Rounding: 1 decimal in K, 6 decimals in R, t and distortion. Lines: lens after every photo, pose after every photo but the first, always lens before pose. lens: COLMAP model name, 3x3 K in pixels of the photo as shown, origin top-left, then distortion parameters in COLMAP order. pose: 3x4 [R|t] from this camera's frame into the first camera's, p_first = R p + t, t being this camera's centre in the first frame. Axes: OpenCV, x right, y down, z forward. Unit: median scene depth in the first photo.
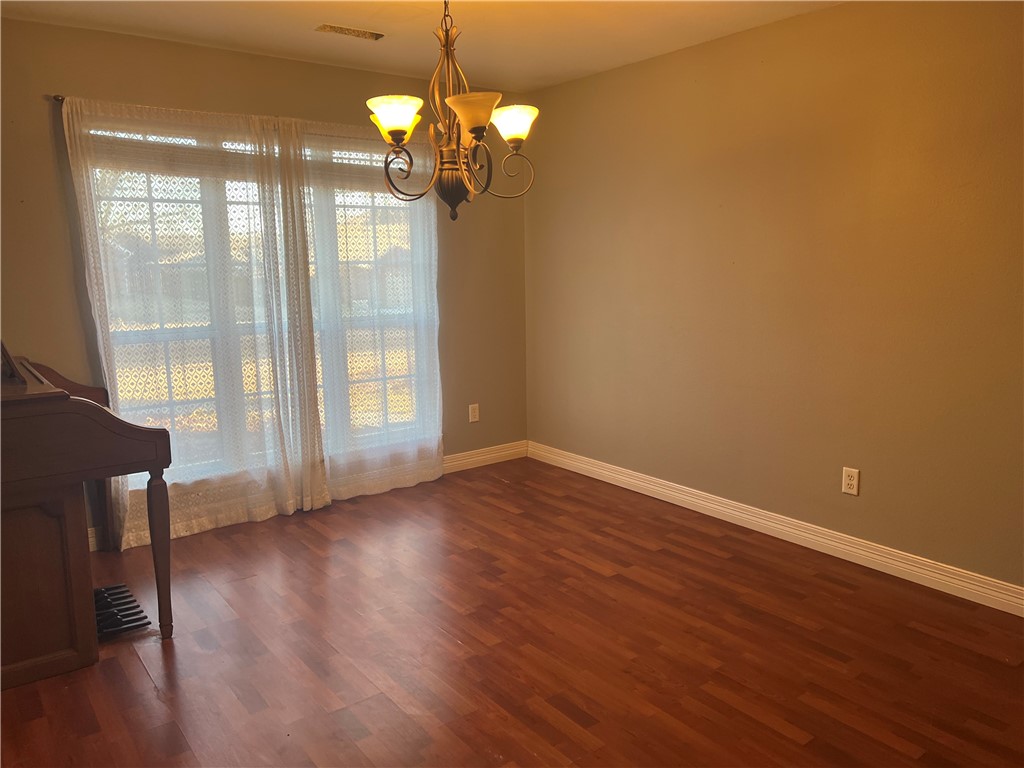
lens RADIAL K [[771.0, 0, 512.0], [0, 771.0, 384.0], [0, 0, 1]] dist [0.078016, -0.079894]
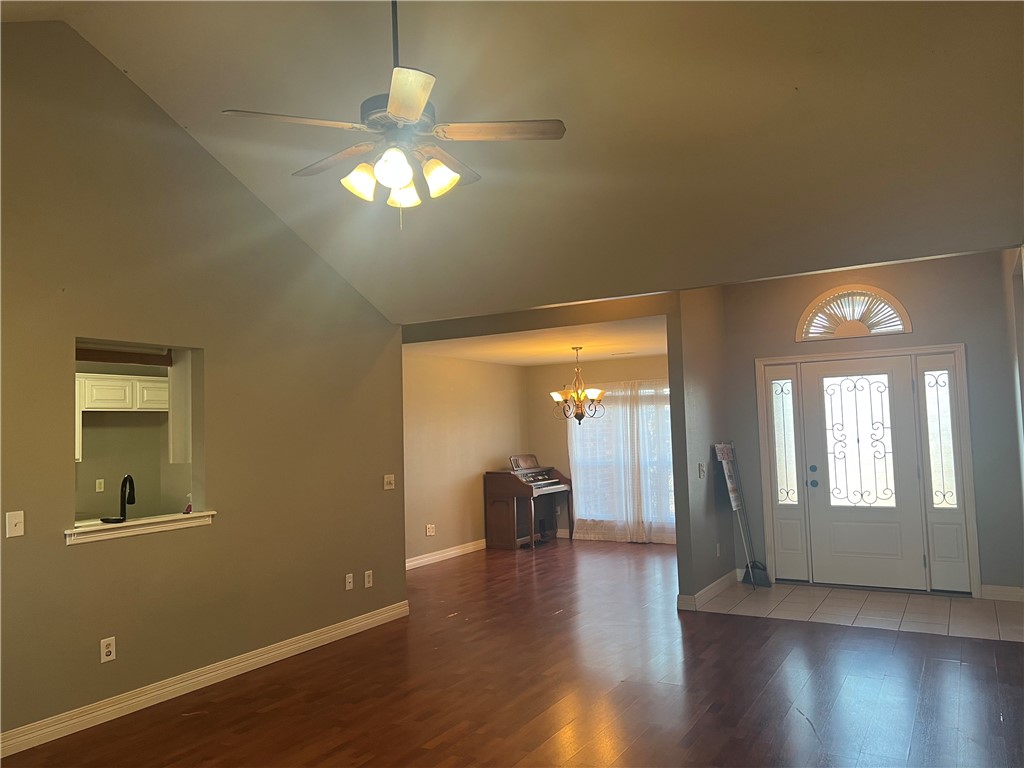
lens RADIAL K [[771.0, 0, 512.0], [0, 771.0, 384.0], [0, 0, 1]] dist [0.078016, -0.079894]
pose [[0.376930, -0.060453, -0.924267, 1.818556], [-0.140082, 0.982669, -0.121401, 0.031419], [0.915588, 0.175233, 0.361929, -0.264610]]
